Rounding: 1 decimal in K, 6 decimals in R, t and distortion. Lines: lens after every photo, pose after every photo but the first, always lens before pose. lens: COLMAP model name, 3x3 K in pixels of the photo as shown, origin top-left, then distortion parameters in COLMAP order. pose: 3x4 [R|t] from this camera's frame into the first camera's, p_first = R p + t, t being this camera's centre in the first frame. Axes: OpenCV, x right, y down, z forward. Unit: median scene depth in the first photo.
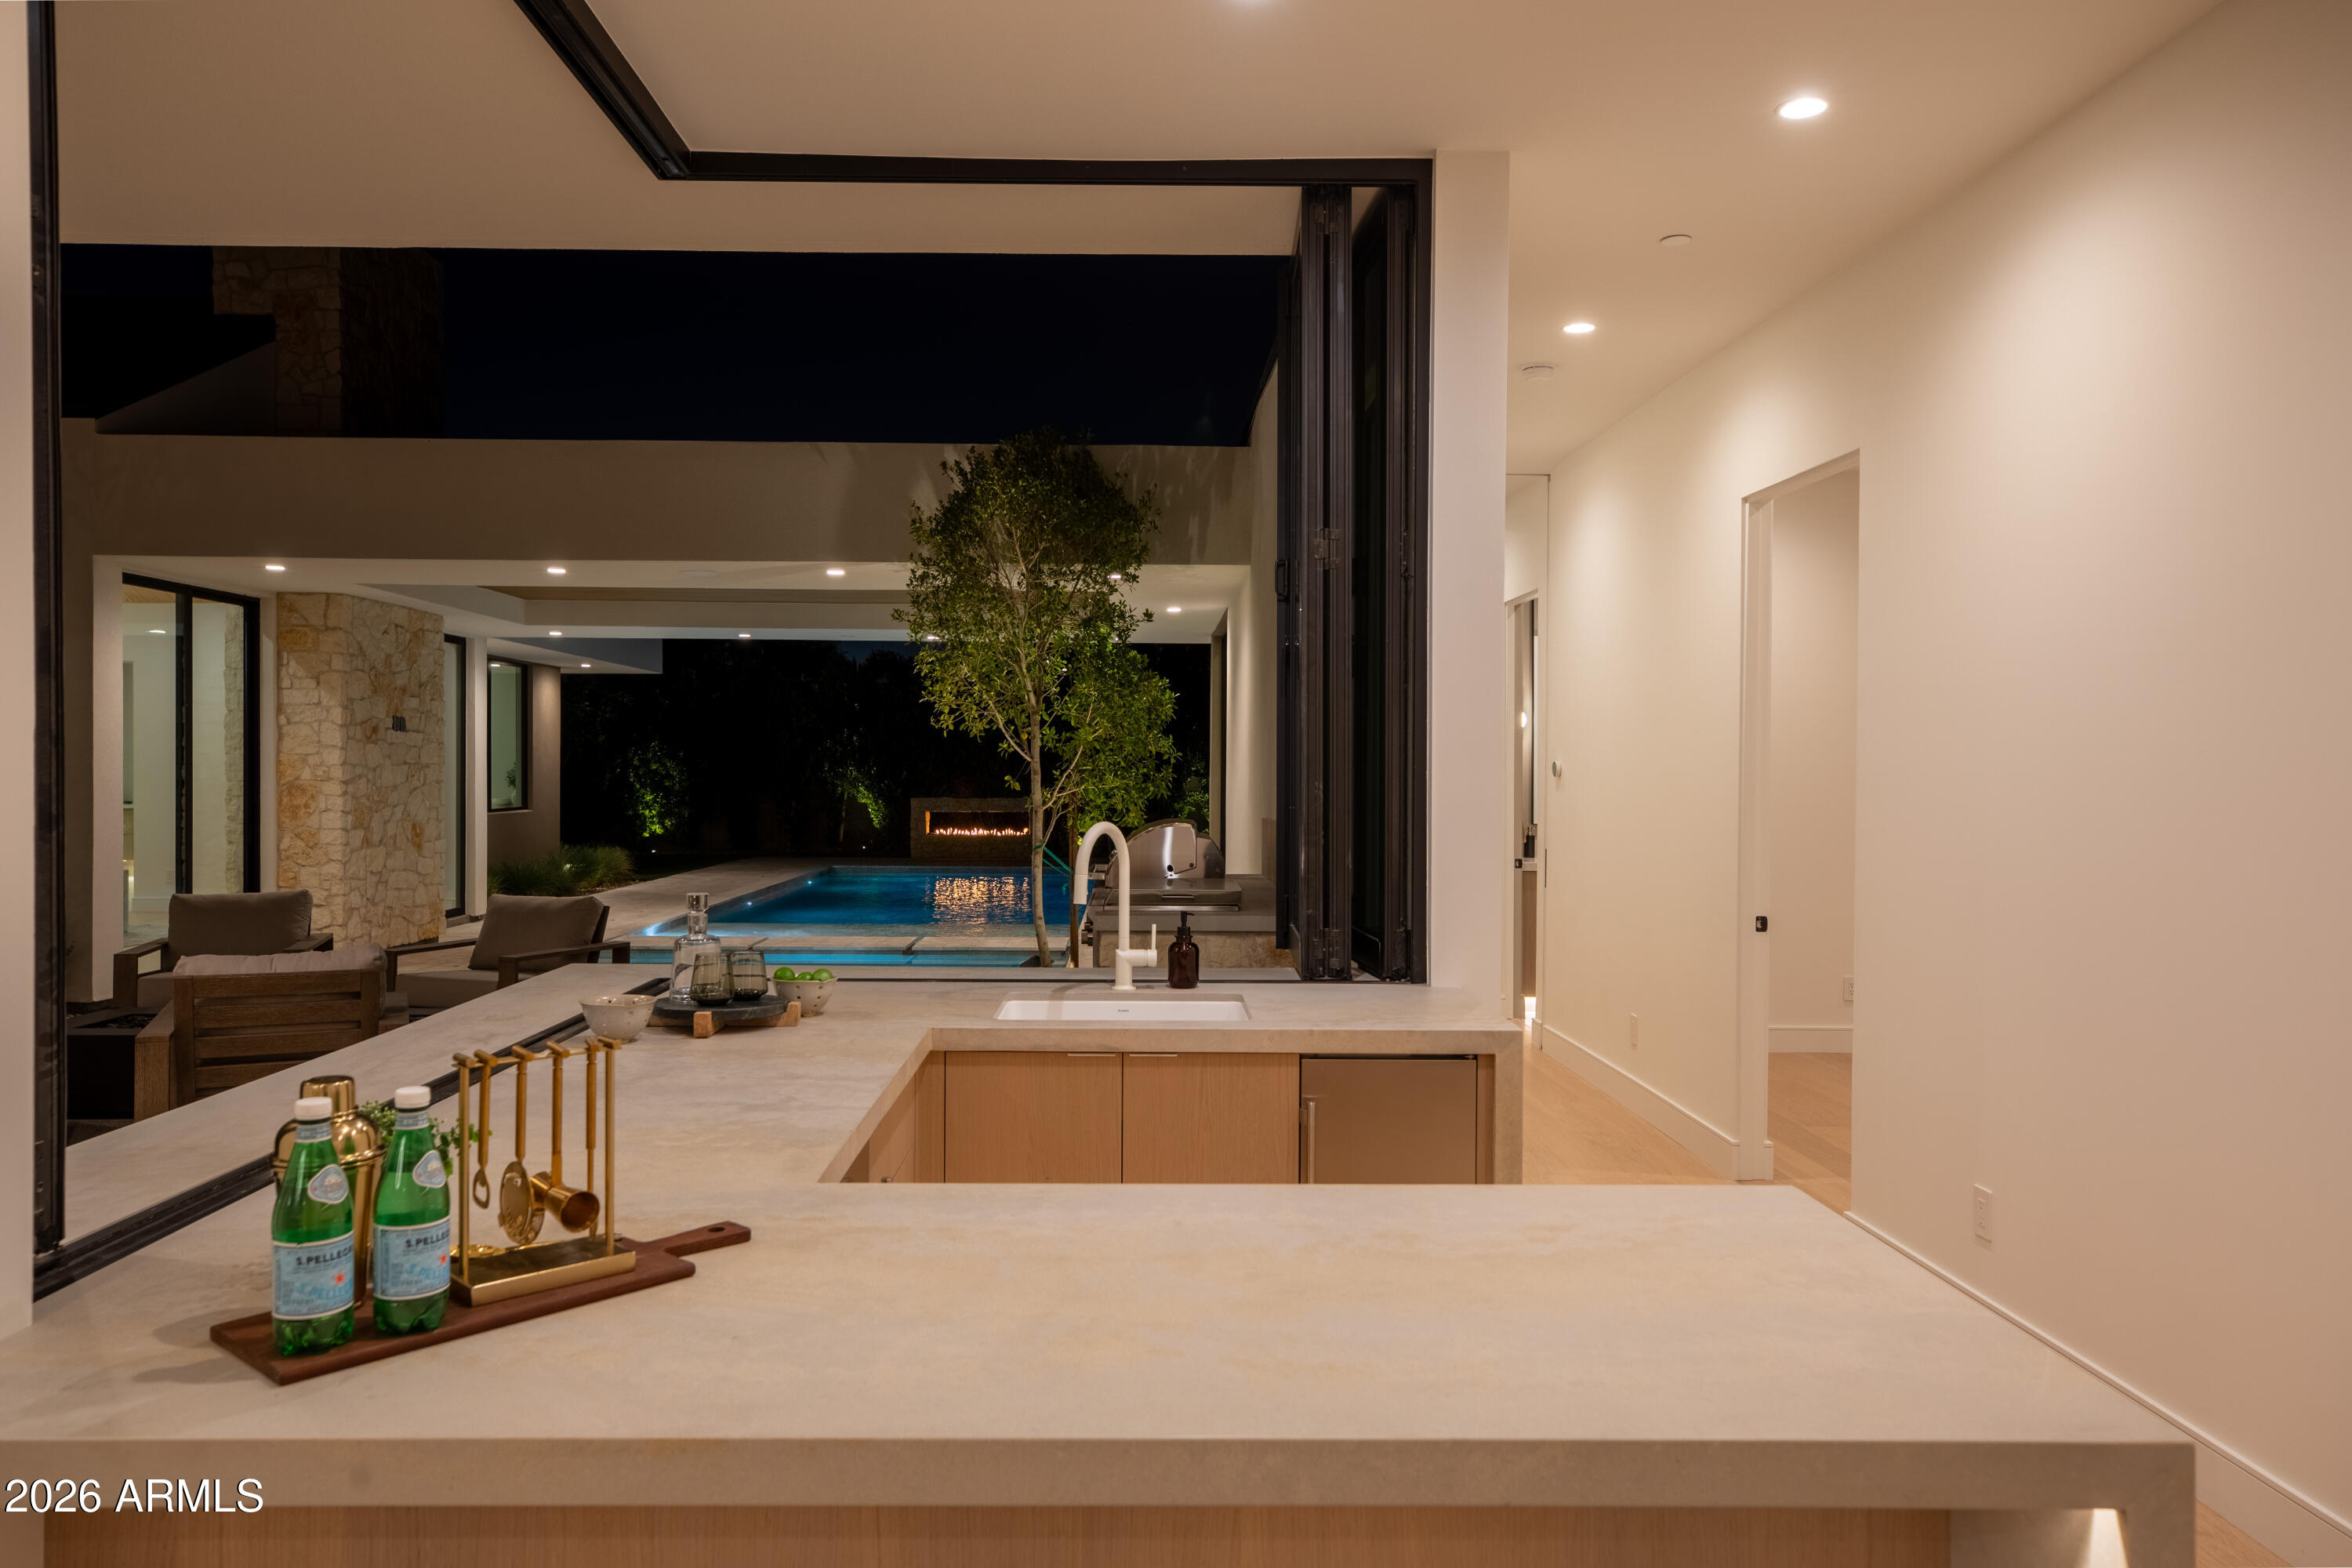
lens RADIAL K [[1679.7, 0, 1172.1], [0, 1679.7, 775.1], [0, 0, 1]] dist [0.010397, 0.007459]
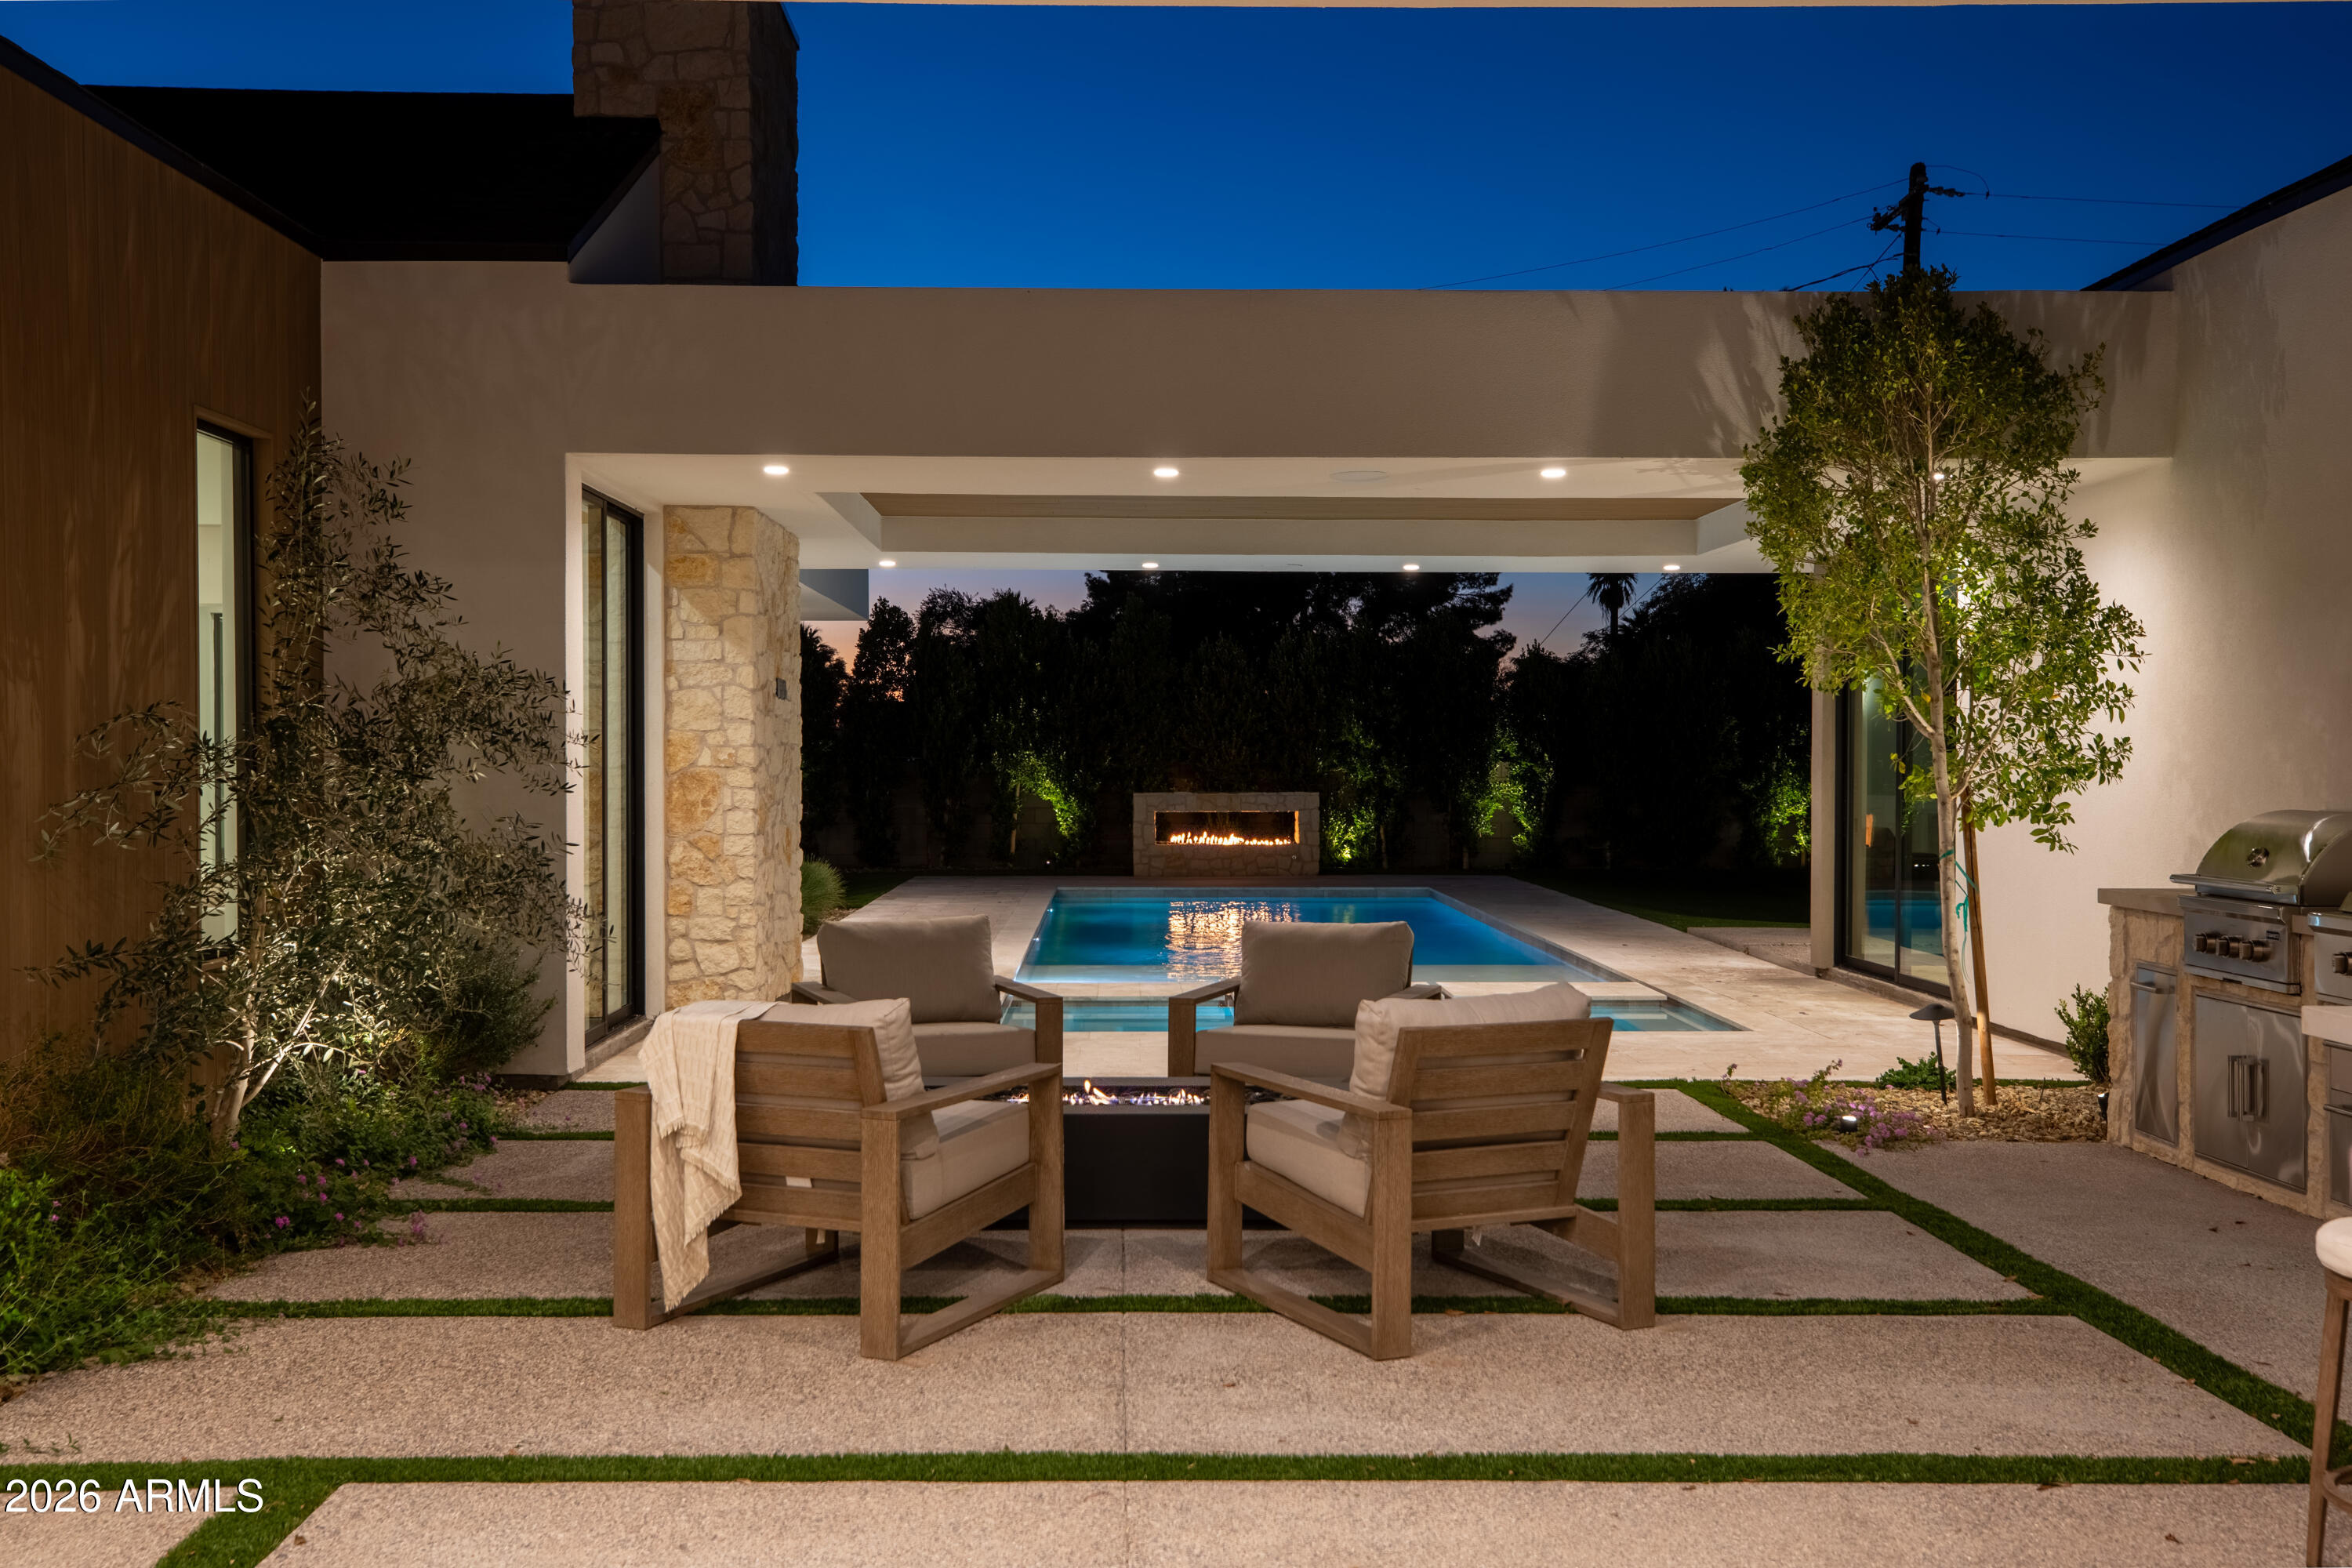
lens RADIAL K [[2332.8, 0, 1156.4], [0, 2332.8, 783.0], [0, 0, 1]] dist [0.037693, 0.000000]
pose [[0.999937, -0.004697, 0.010168, -0.268722], [0.004616, 0.999958, 0.007978, 0.002290], [-0.010205, -0.007931, 0.999916, 0.001272]]
